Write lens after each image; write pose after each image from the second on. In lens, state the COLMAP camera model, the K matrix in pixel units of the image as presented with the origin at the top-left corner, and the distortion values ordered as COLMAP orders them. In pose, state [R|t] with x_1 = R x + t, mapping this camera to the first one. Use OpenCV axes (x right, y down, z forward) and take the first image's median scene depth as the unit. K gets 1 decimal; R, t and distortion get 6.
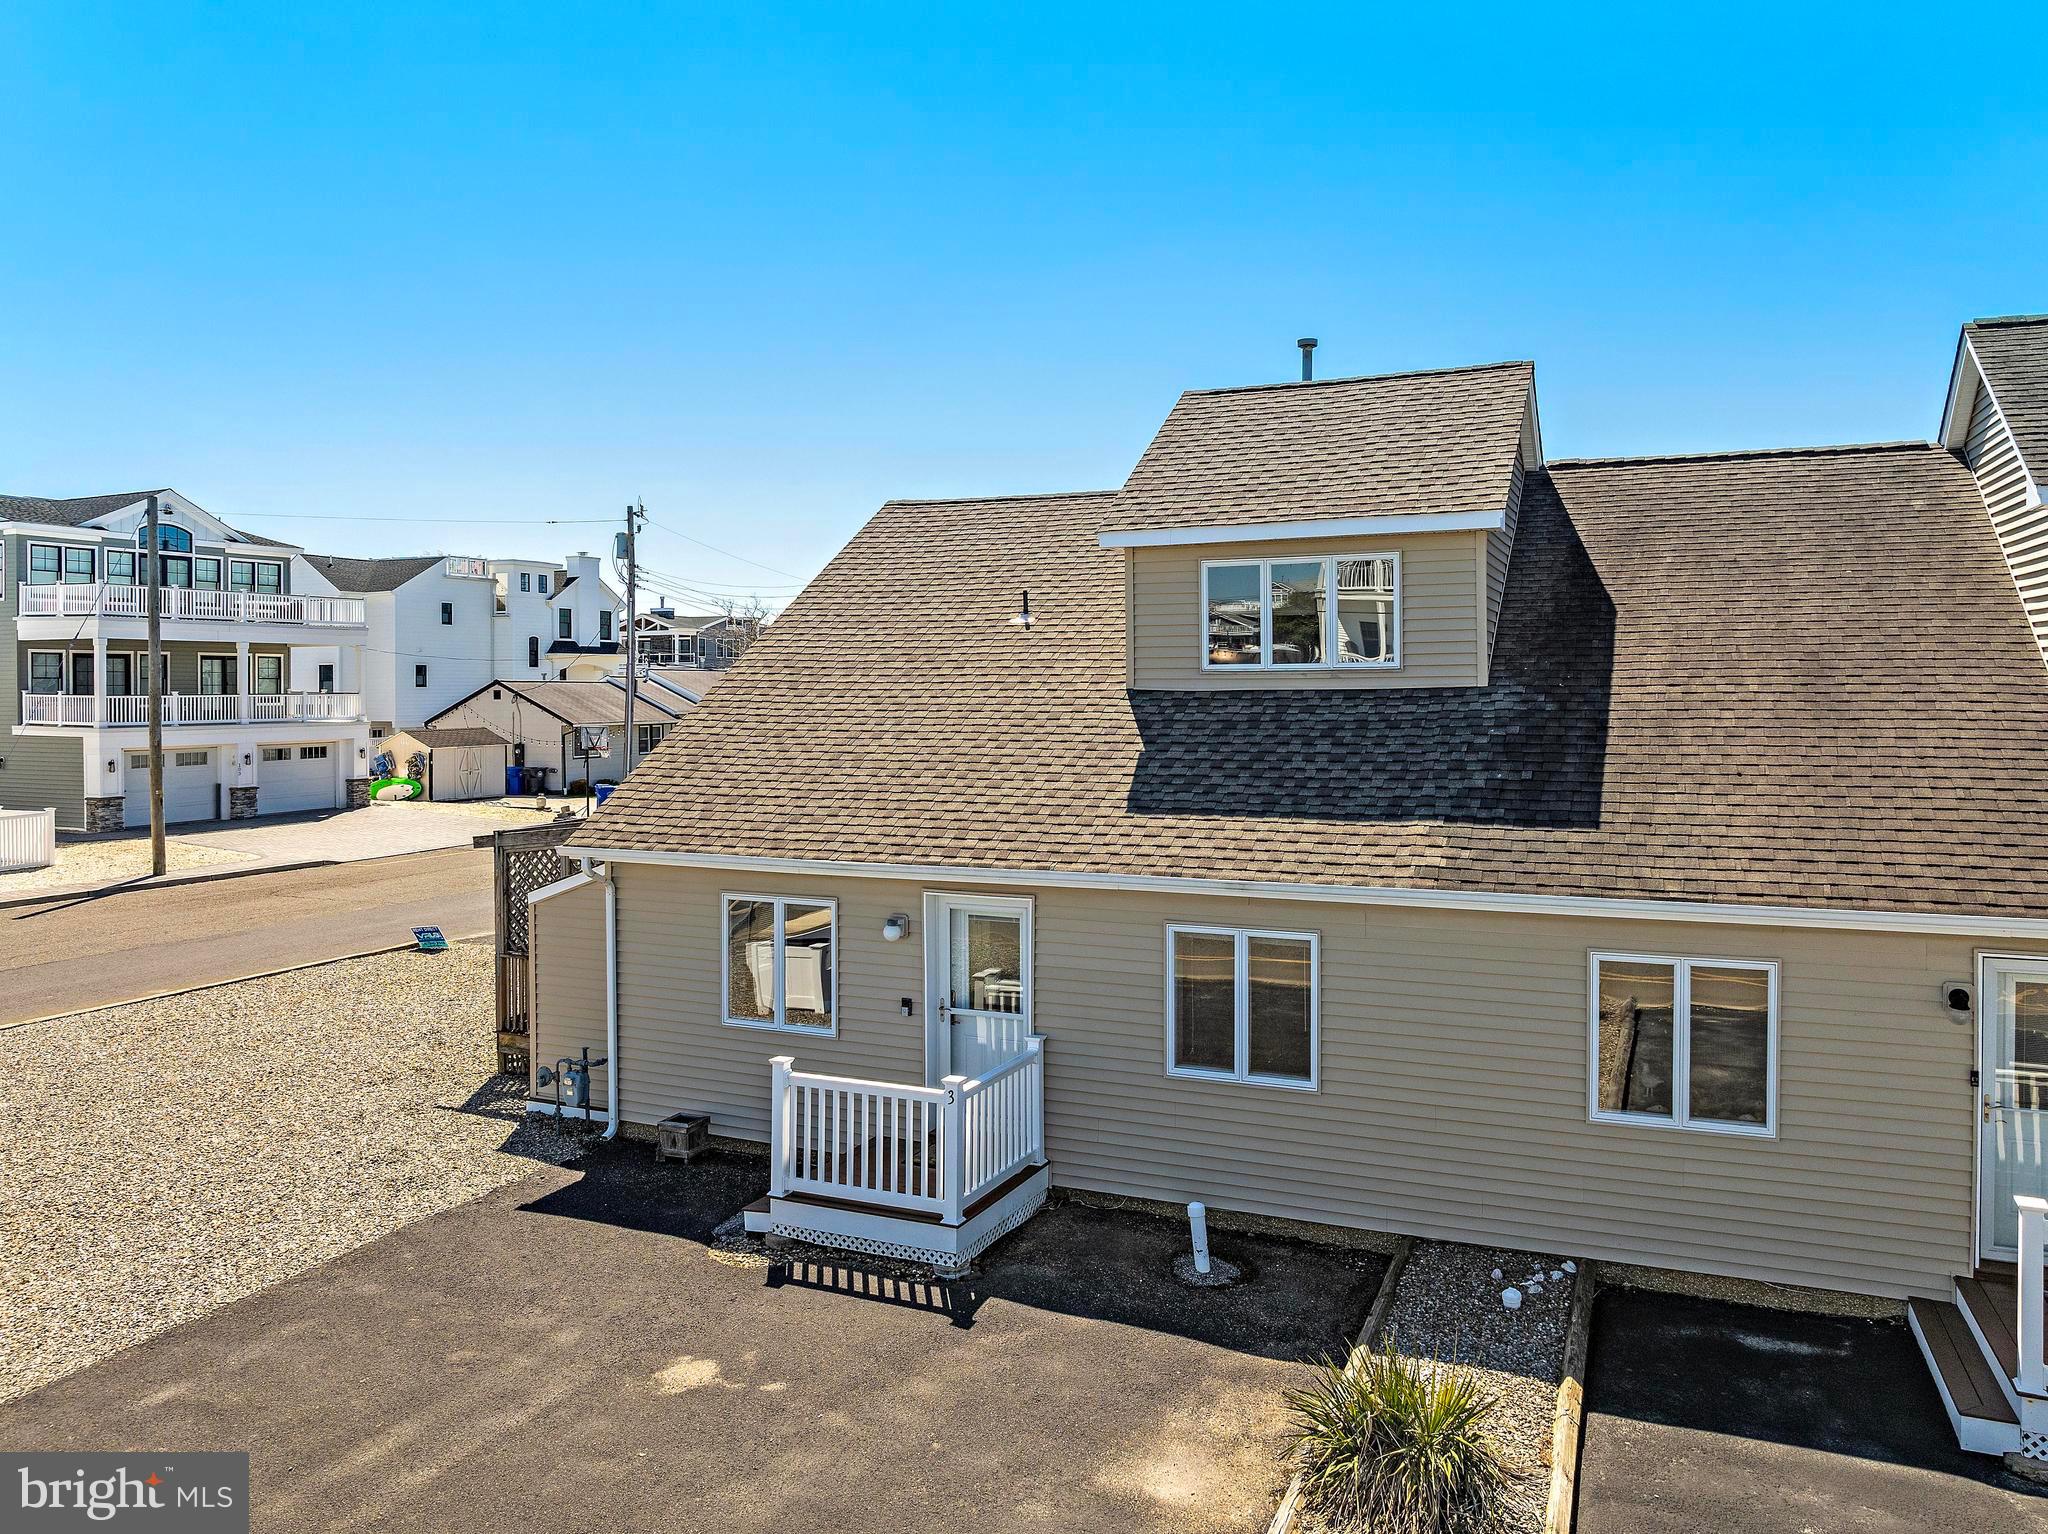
lens RADIAL K [[1464.3, 0, 1022.7], [0, 1464.3, 709.2], [0, 0, 1]] dist [-0.035283, -0.004385]
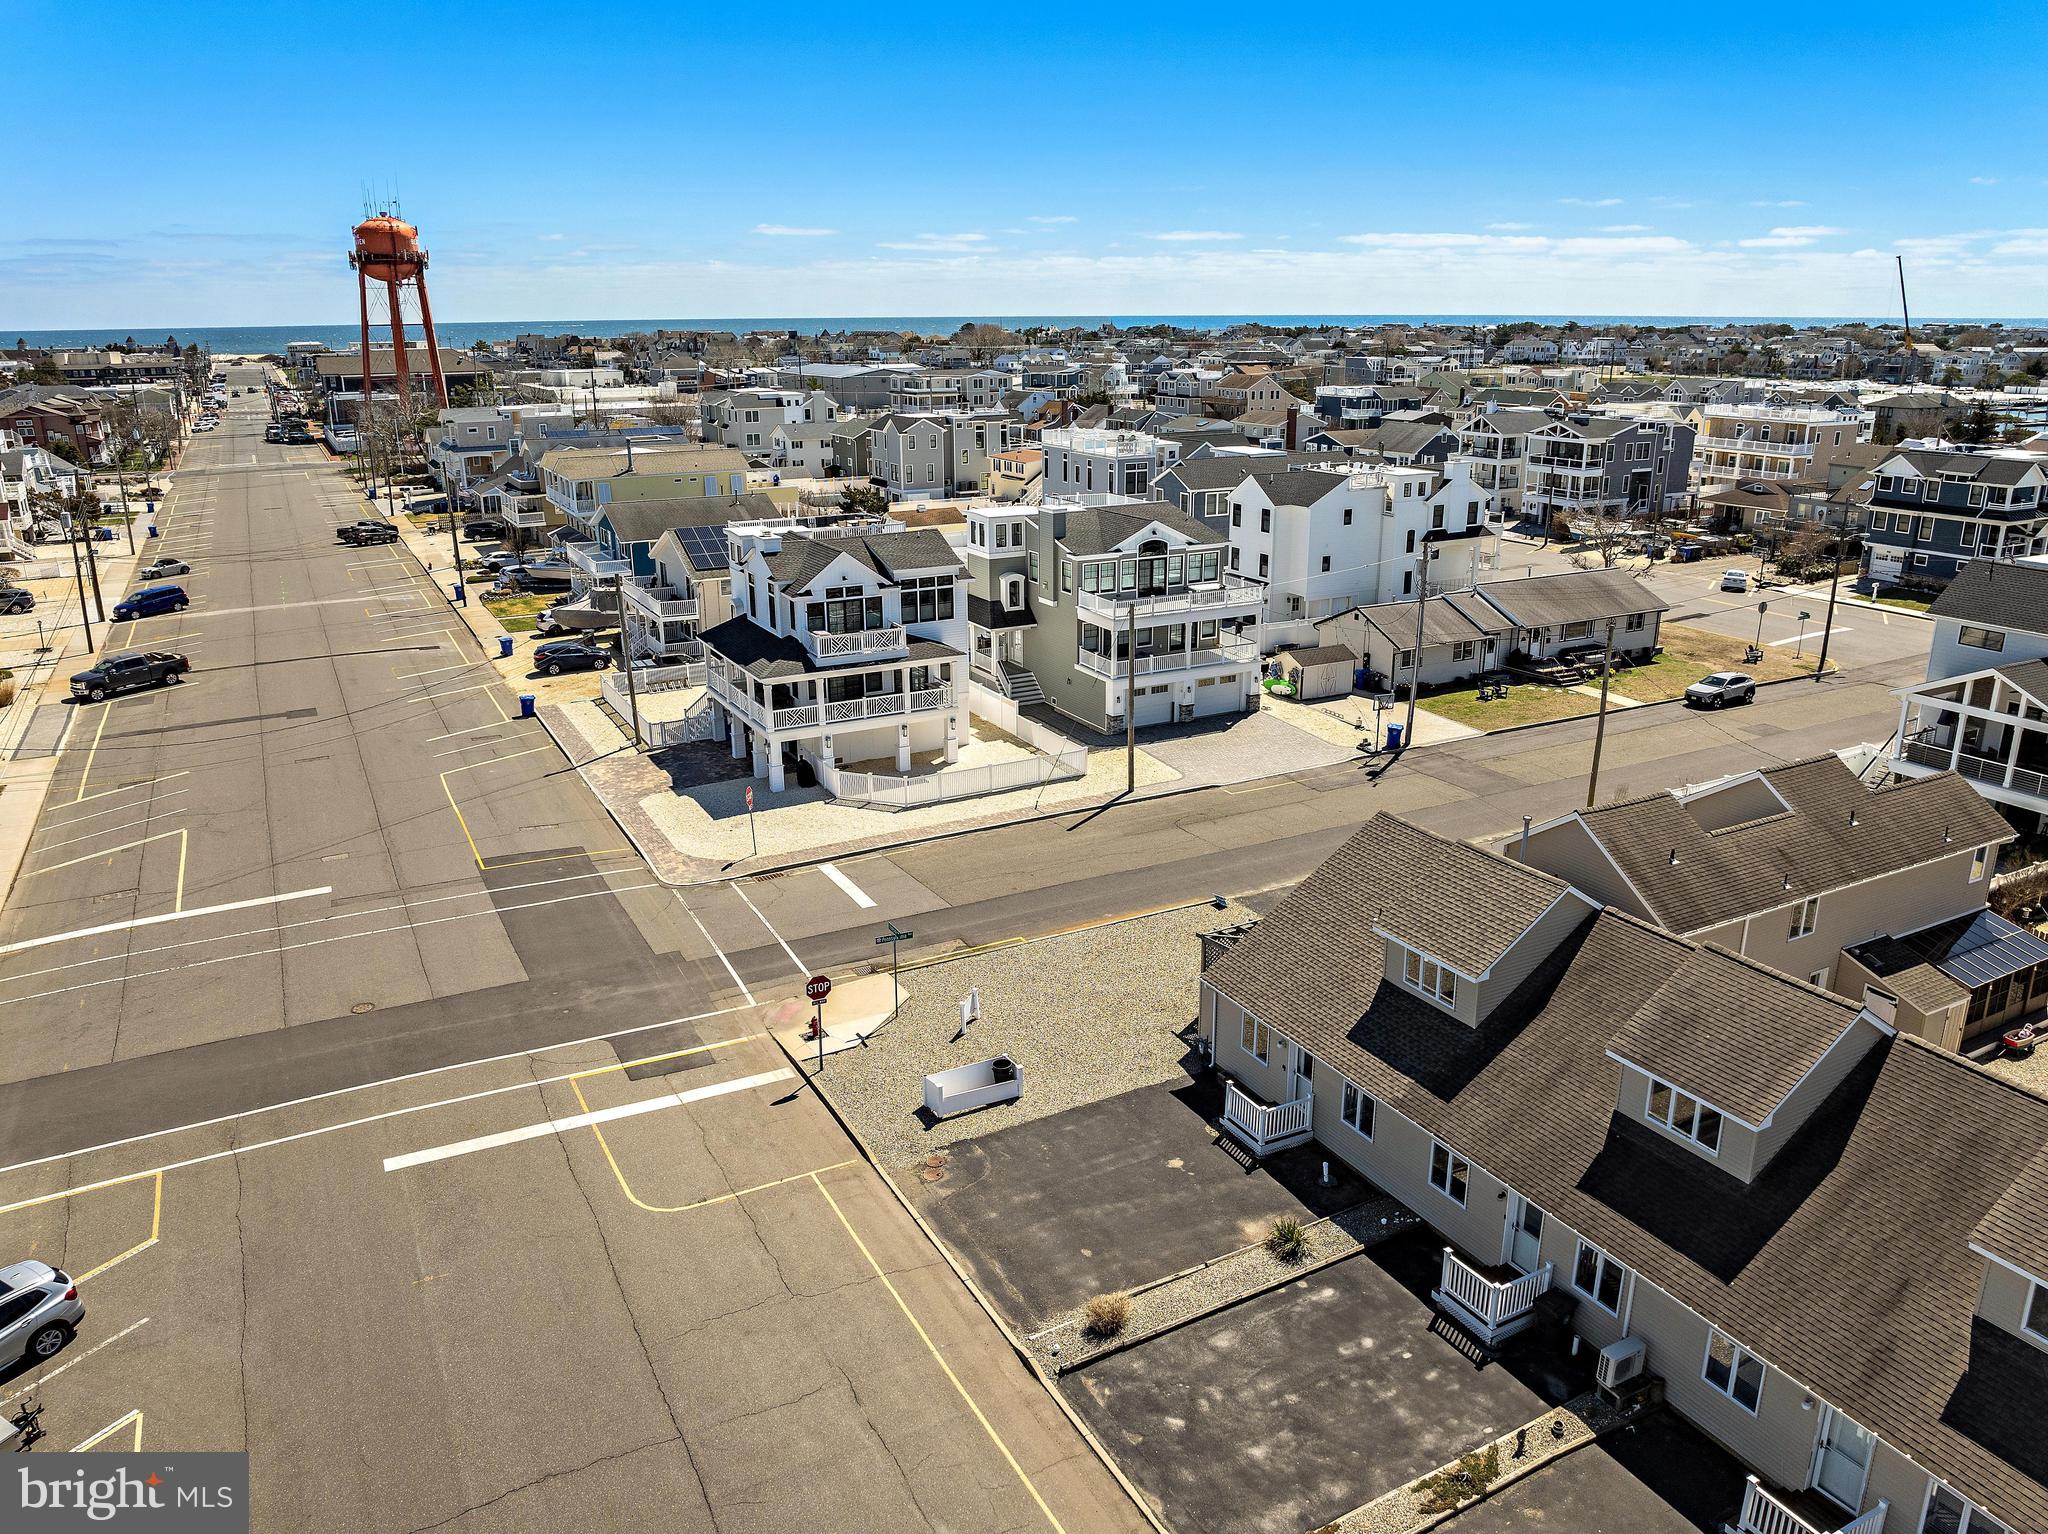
lens RADIAL K [[1434.6, 0, 1026.9], [0, 1434.6, 781.0], [0, 0, 1]] dist [-0.031566, -0.010880]
pose [[0.786665, 0.187835, -0.588112, 1.216517], [-0.003791, 0.954045, 0.299638, -1.342994], [0.617368, -0.233485, 0.751226, -1.539436]]
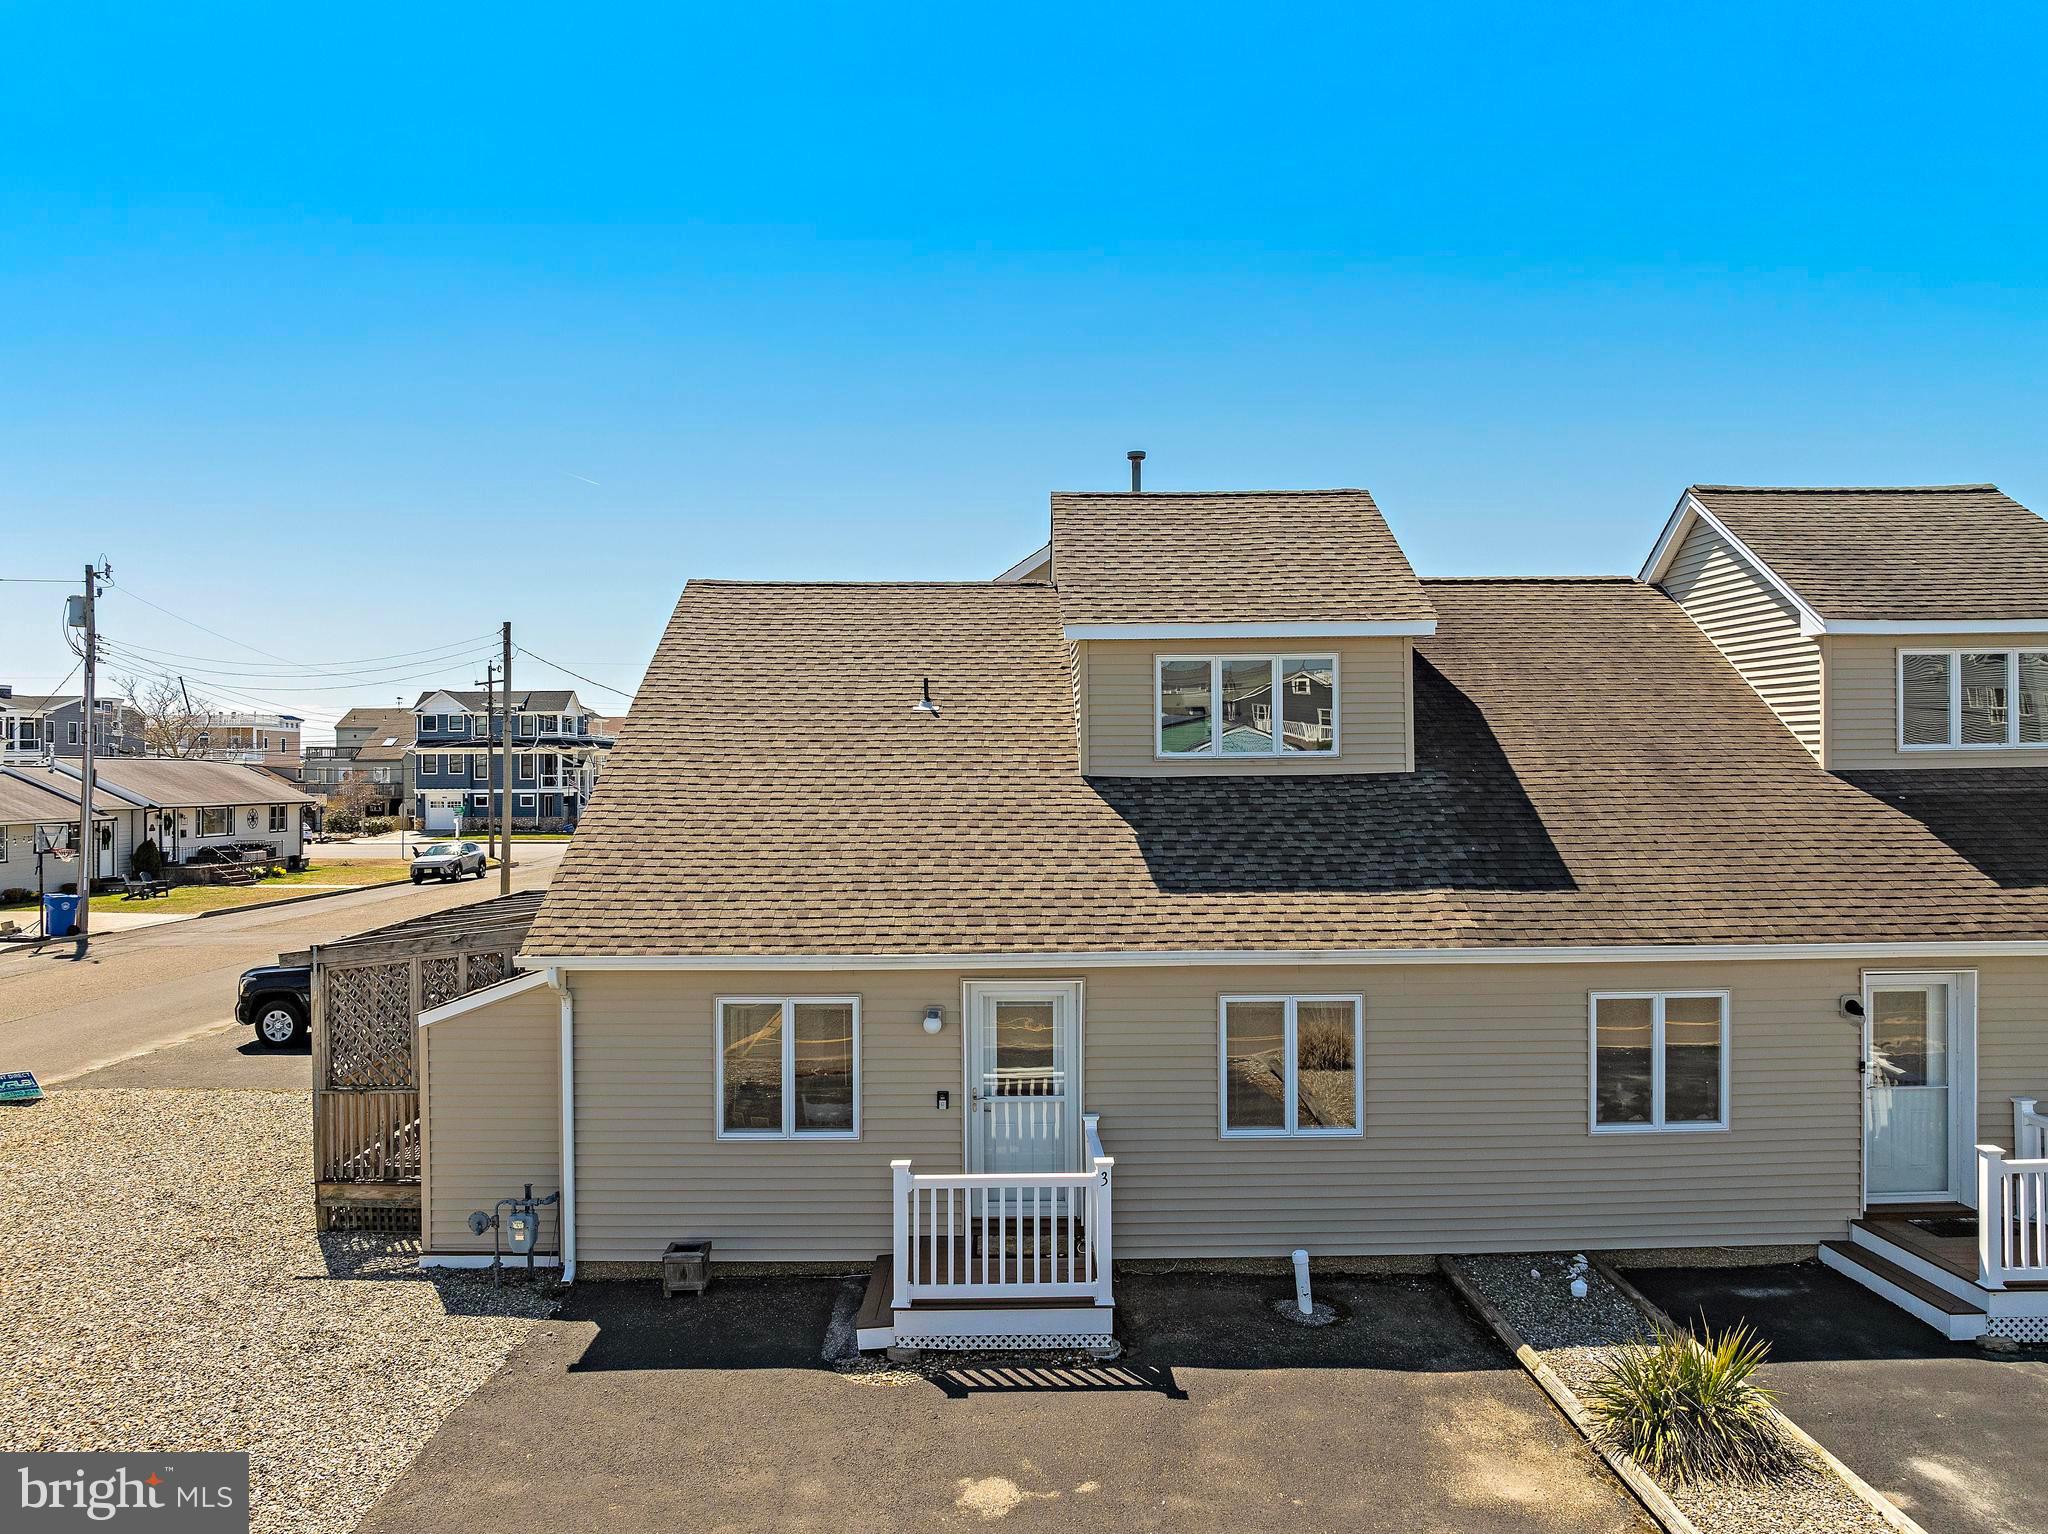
lens RADIAL K [[1446.1, 0, 1024.0], [0, 1446.1, 767.0], [0, 0, 1]] dist [-0.043623, -0.000742]
pose [[0.910932, -0.000472, 0.412555, -0.452019], [0.009414, 0.999763, -0.019641, -0.000317], [-0.412448, 0.021776, 0.910721, 0.095412]]
